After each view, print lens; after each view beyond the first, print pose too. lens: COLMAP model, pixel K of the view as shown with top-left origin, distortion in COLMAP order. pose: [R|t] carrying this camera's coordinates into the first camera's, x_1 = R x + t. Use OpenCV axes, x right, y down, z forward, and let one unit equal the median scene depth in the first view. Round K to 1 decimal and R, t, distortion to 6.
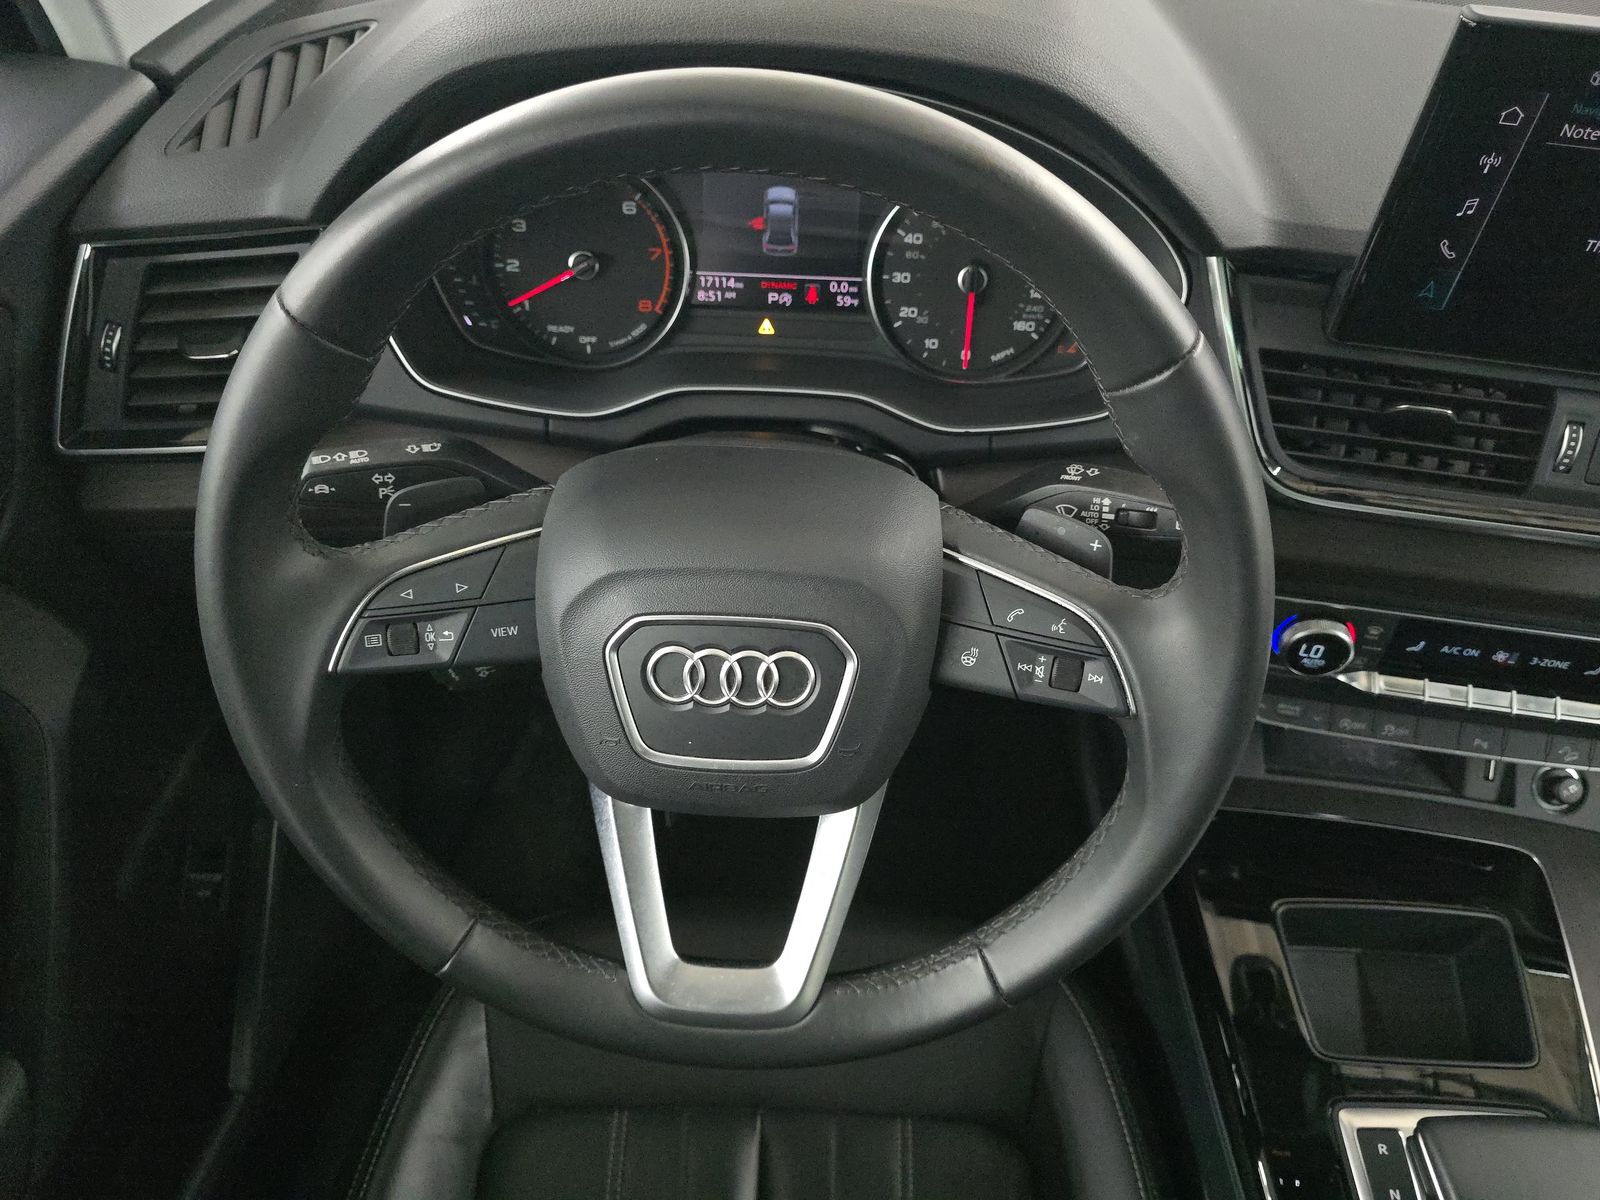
lens RADIAL K [[1074.5, 0, 795.2], [0, 1074.5, 595.7], [0, 0, 1]] dist [0.044611, -0.015195]
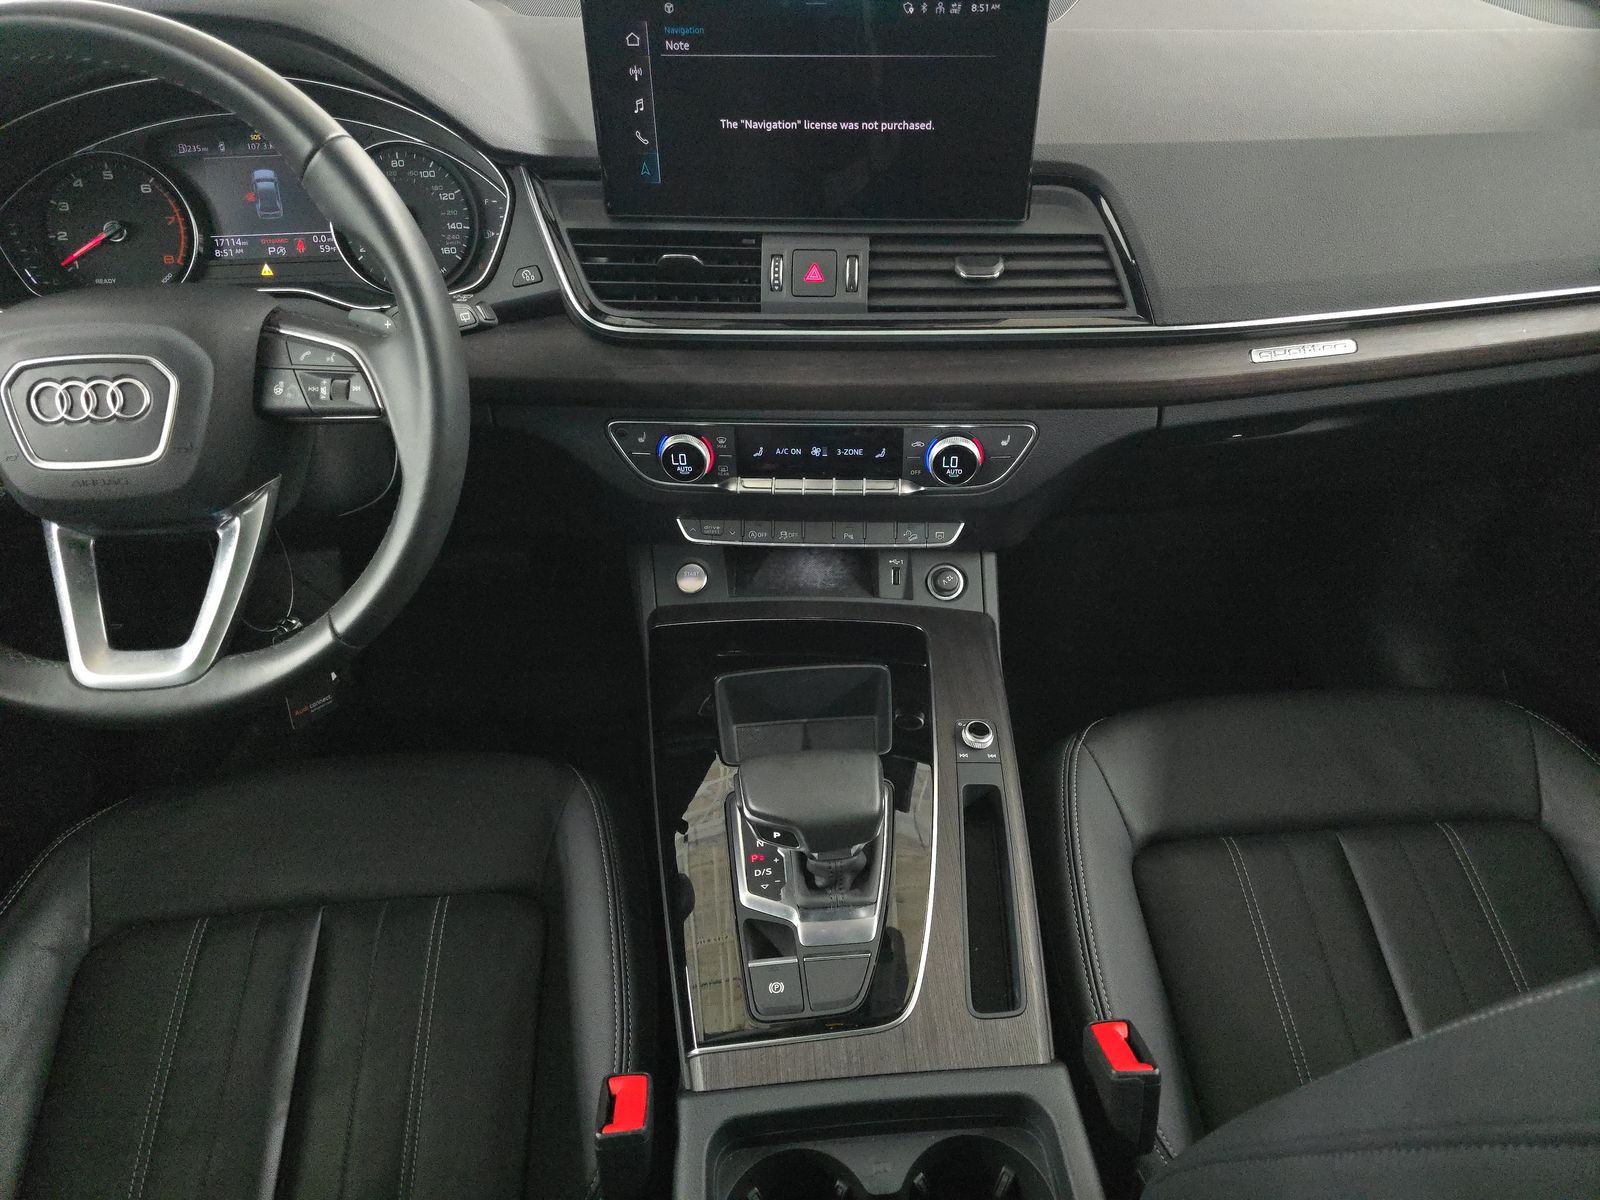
lens RADIAL K [[1074.5, 0, 803.1], [0, 1074.5, 617.4], [0, 0, 1]] dist [0.044611, -0.015195]
pose [[0.994491, -0.097040, 0.039642, 0.561200], [0.102400, 0.980210, -0.169417, 0.491589], [-0.022417, 0.172543, 0.984747, -0.297061]]
